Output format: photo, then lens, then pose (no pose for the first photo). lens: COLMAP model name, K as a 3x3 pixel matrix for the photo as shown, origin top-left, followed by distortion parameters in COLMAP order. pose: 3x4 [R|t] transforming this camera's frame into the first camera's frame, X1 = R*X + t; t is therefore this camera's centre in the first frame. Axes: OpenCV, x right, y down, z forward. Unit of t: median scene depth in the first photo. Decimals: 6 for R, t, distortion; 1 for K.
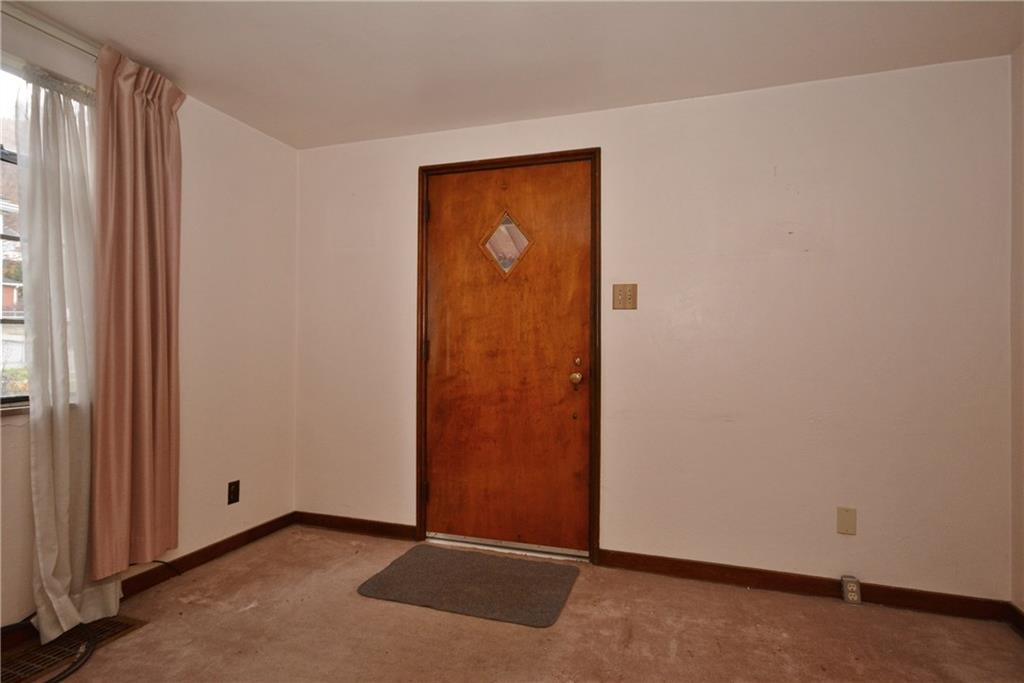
lens RADIAL K [[540.3, 0, 516.9], [0, 540.3, 341.3], [0, 0, 1]] dist [0.006849, -0.000215]
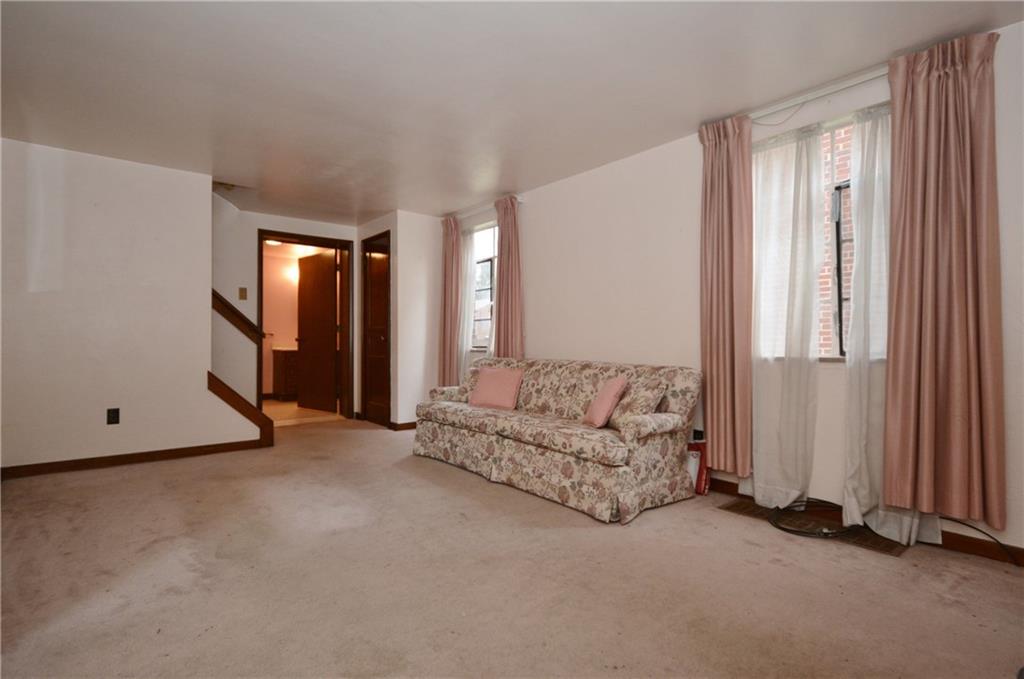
lens RADIAL K [[504.6, 0, 502.8], [0, 504.6, 338.4], [0, 0, 1]] dist [-0.003228, 0.000620]
pose [[-0.547485, -0.015492, -0.836672, 0.480772], [-0.000082, 0.999830, -0.018460, 0.066967], [0.836815, -0.010038, -0.547393, 0.675663]]
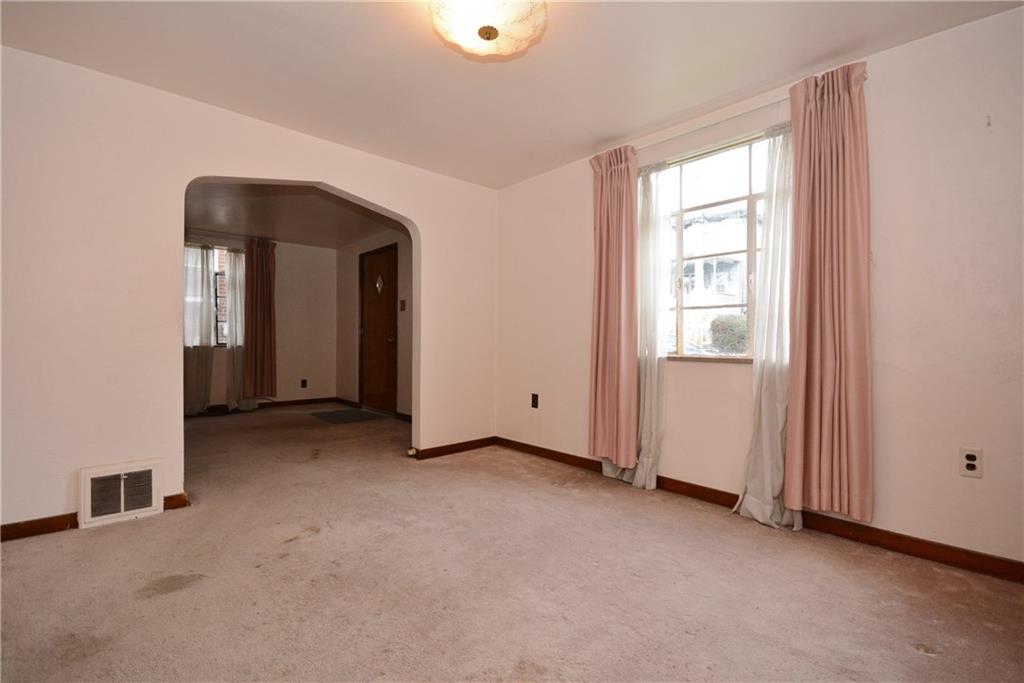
lens RADIAL K [[451.9, 0, 510.5], [0, 451.9, 346.5], [0, 0, 1]] dist [-0.000090, -0.005848]
pose [[0.876563, 0.001537, -0.481285, 1.498558], [0.005343, 0.999902, 0.012924, 0.071401], [0.481258, -0.013900, 0.876469, -0.484873]]
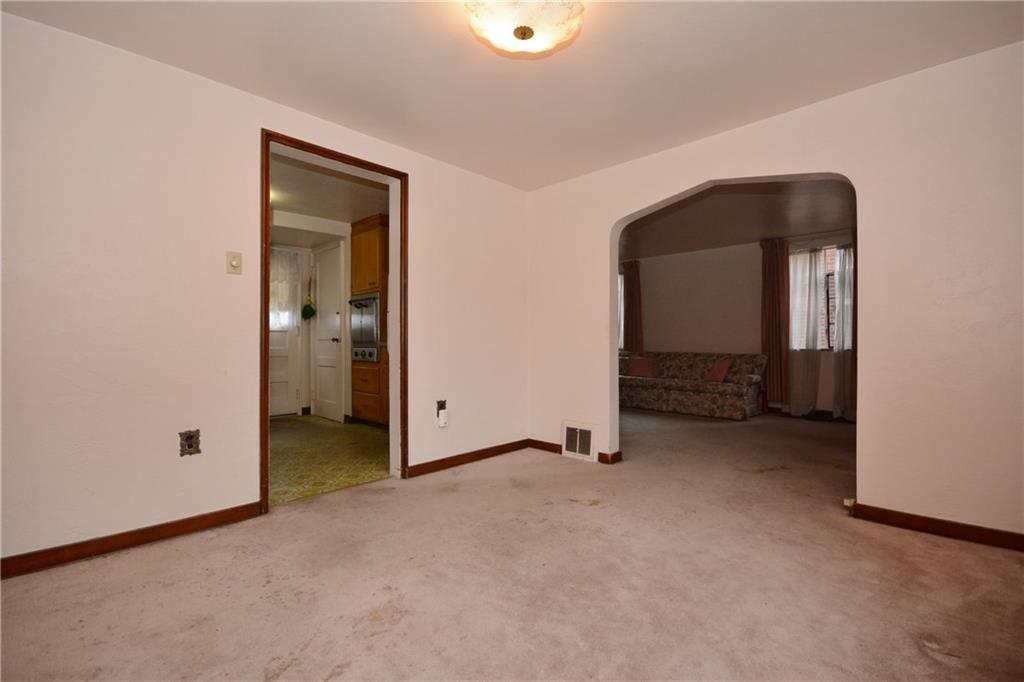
lens RADIAL K [[451.9, 0, 510.1], [0, 451.9, 344.3], [0, 0, 1]] dist [-0.000090, -0.005848]
pose [[-0.443747, -0.008622, -0.896111, 1.733092], [0.002163, 0.999940, -0.010692, 0.083354], [0.896150, -0.006683, -0.443702, 0.309569]]
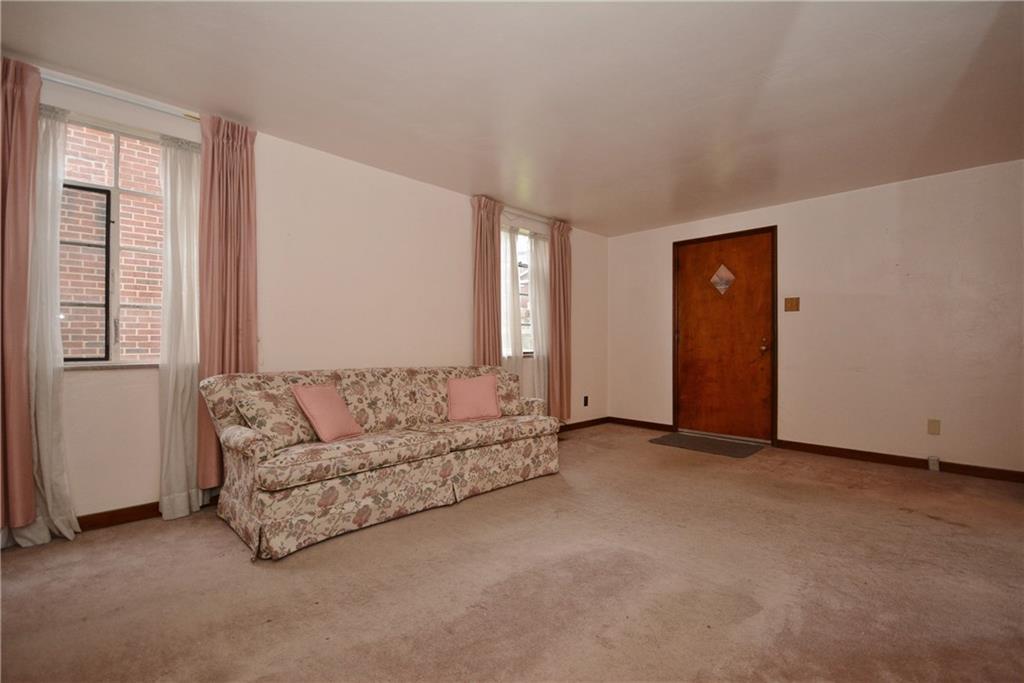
lens RADIAL K [[451.9, 0, 510.8], [0, 451.9, 342.5], [0, 0, 1]] dist [-0.000090, -0.005848]
pose [[0.889352, -0.005586, -0.457188, 0.046824], [0.006679, 0.999977, 0.000773, 0.038568], [0.457173, -0.003741, 0.889370, -0.789317]]
